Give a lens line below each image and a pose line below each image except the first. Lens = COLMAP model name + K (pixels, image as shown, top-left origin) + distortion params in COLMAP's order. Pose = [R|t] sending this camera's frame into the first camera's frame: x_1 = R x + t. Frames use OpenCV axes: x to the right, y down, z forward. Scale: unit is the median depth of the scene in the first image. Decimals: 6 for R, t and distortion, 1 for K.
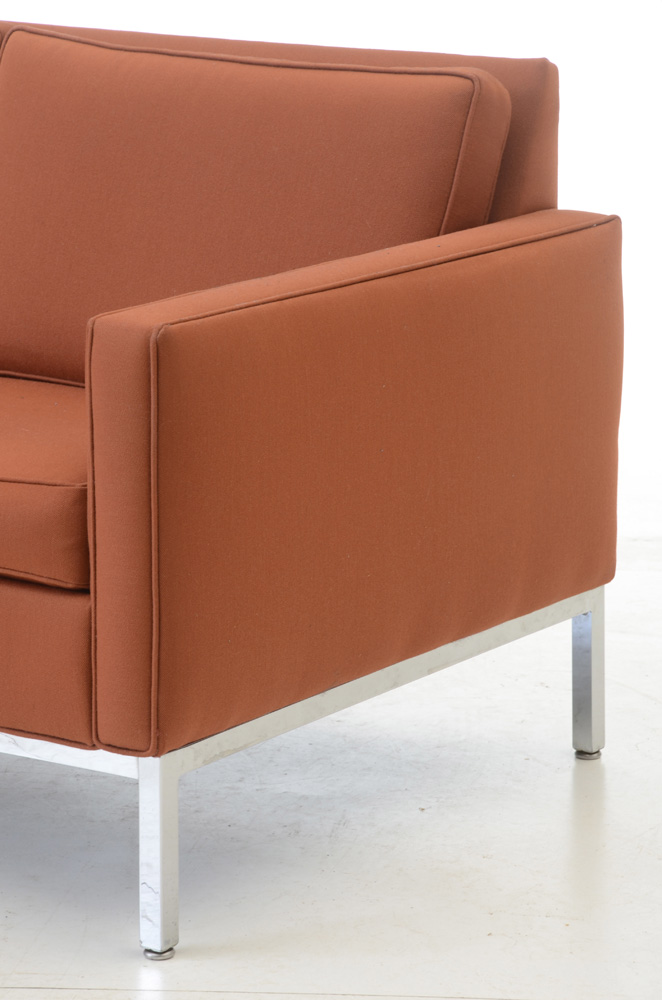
lens RADIAL K [[3800.9, 0, 339.8], [0, 3800.9, 504.0], [0, 0, 1]] dist [1.356986, 0.000000]
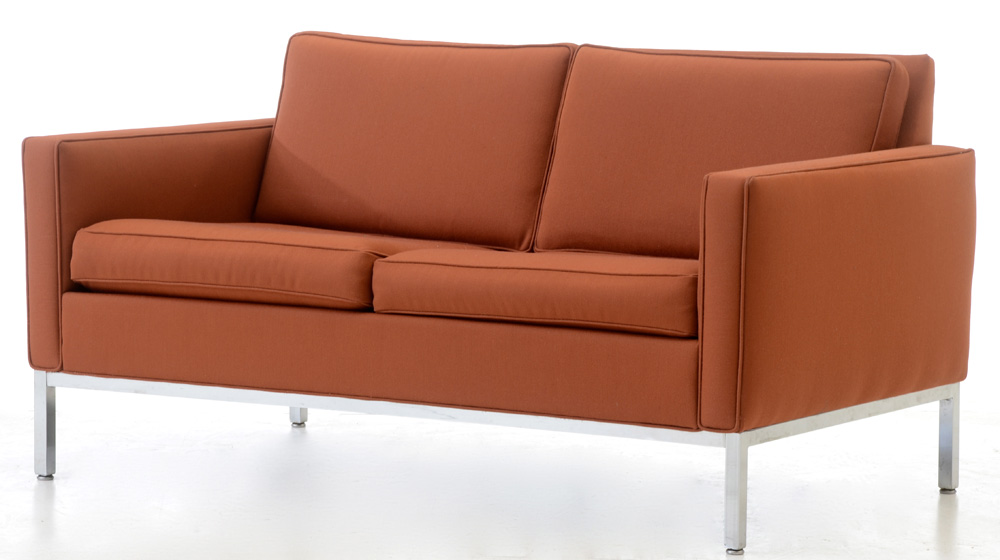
lens RADIAL K [[3914.7, 0, 502.8], [0, 3914.7, 326.2], [0, 0, 1]] dist [1.103725, 0.000000]
pose [[0.998228, 0.011498, 0.058391, -0.251340], [-0.005072, 0.994024, -0.109043, 0.207068], [-0.059296, 0.108554, 0.992321, -0.727799]]
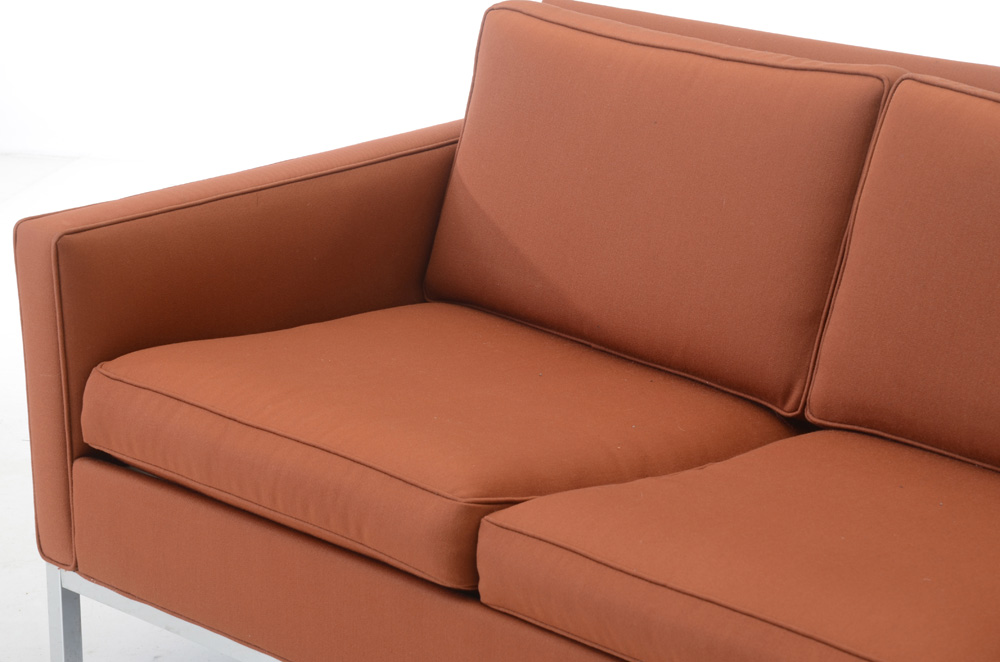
lens RADIAL K [[2709.0, 0, 498.0], [0, 2709.0, 333.2], [0, 0, 1]] dist [0.592081, 0.000000]
pose [[0.986606, 0.049831, -0.155323, -0.087244], [-0.035391, 0.994906, 0.094389, -0.142554], [0.159235, -0.087628, 0.983344, 0.355168]]
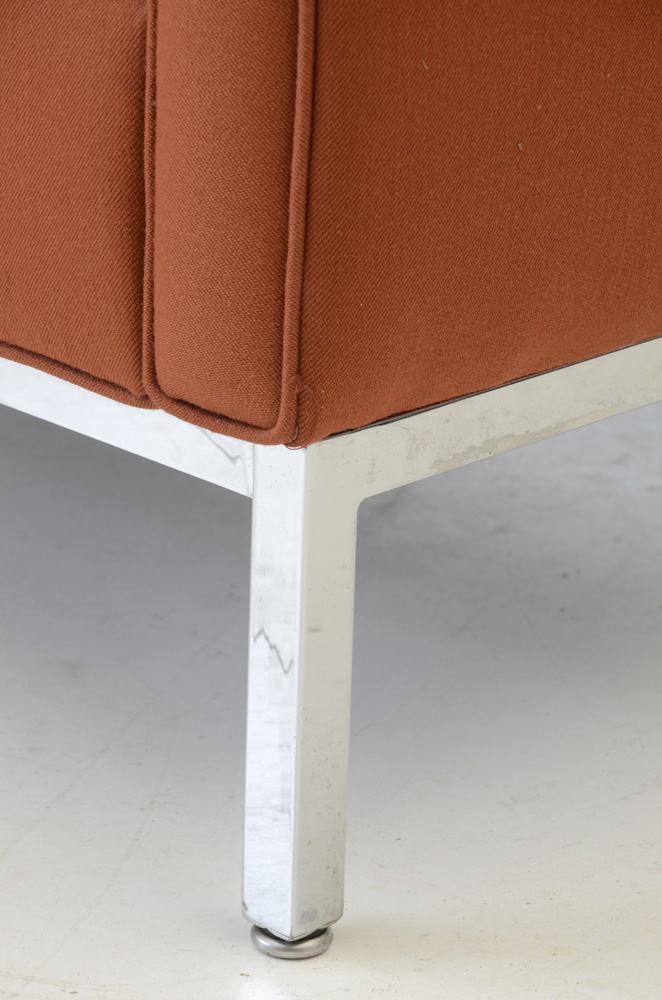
lens RADIAL K [[4274.9, 0, 329.2], [0, 4274.9, 502.8], [0, 0, 1]] dist [1.713327, 0.000000]
pose [[0.986372, 0.088478, -0.138716, 0.013162], [-0.071259, 0.989654, 0.124529, 0.019146], [0.148299, -0.112947, 0.982472, 0.582942]]
